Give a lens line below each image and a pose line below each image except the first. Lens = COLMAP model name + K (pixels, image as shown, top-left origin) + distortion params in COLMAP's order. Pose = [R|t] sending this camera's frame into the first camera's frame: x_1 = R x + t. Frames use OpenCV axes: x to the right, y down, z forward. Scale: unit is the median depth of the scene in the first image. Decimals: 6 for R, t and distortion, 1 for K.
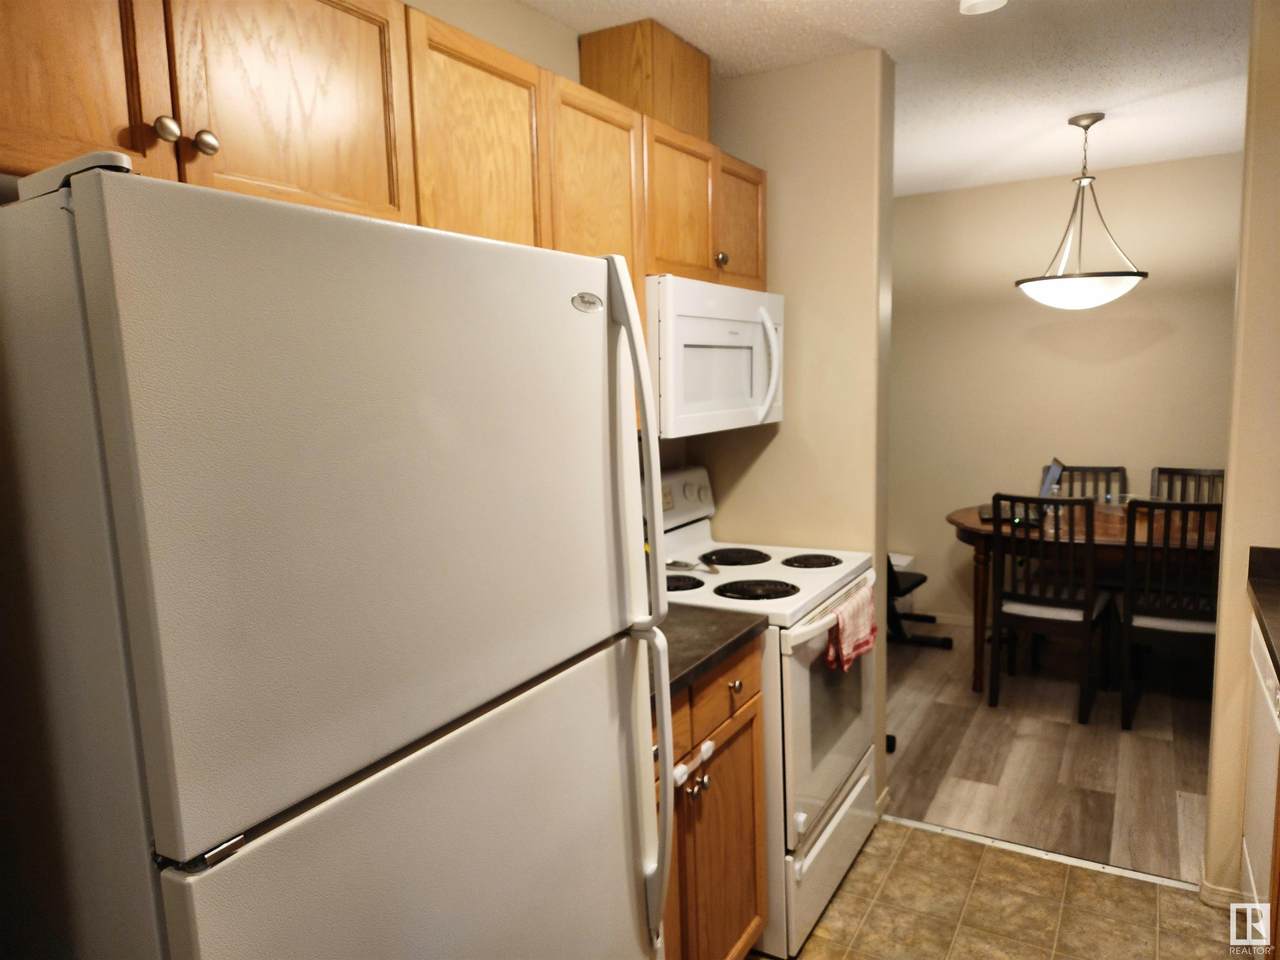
lens RADIAL K [[871.0, 0, 650.1], [0, 871.0, 480.7], [0, 0, 1]] dist [0.035113, -0.019785]
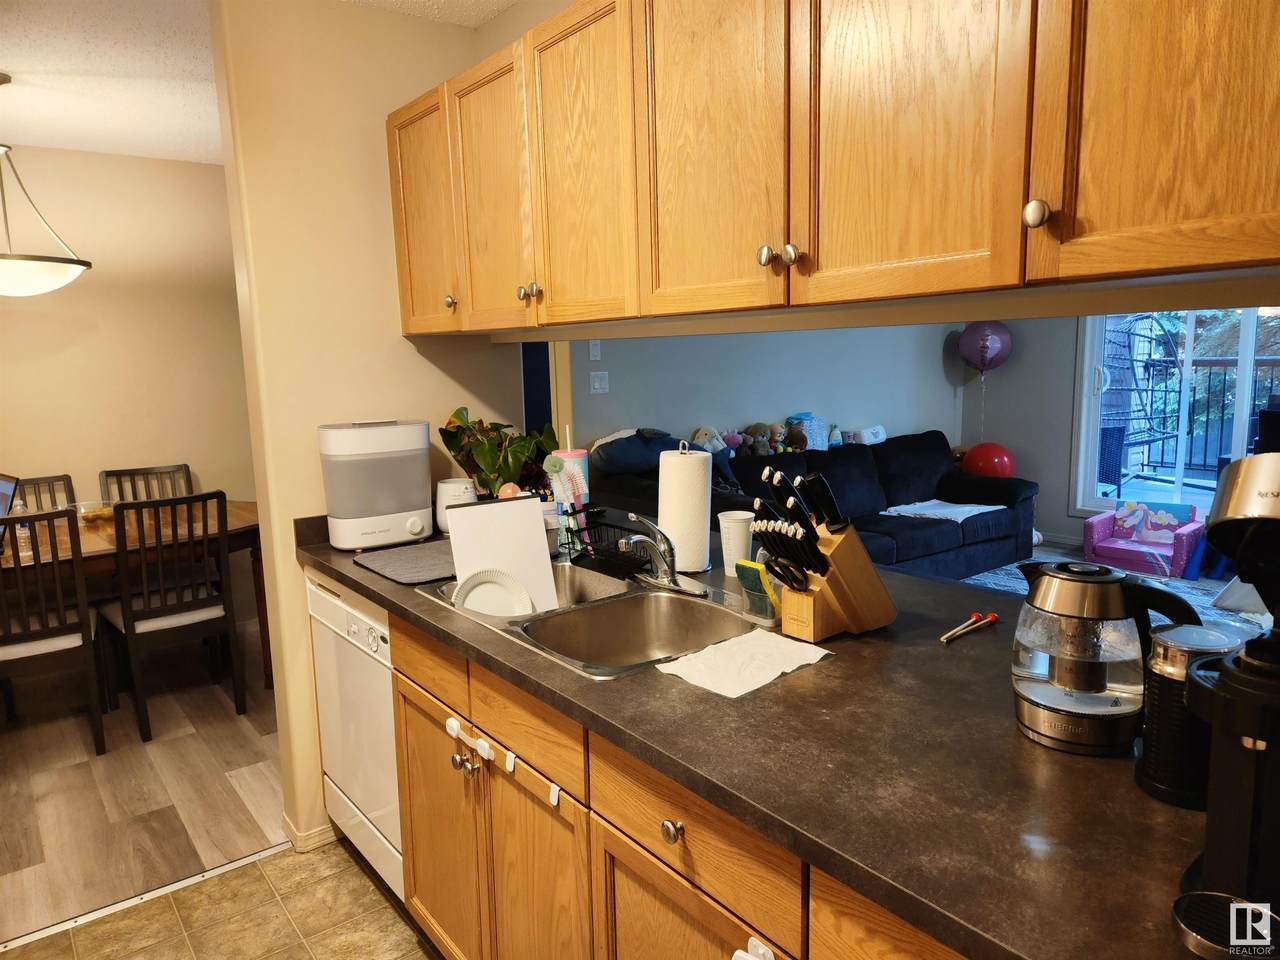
lens RADIAL K [[871.0, 0, 644.5], [0, 871.0, 476.4], [0, 0, 1]] dist [0.035113, -0.019785]
pose [[0.384406, -0.114460, 0.916041, -0.109049], [0.131384, 0.988966, 0.068438, 0.004172], [-0.913767, 0.094045, 0.395203, 0.114581]]
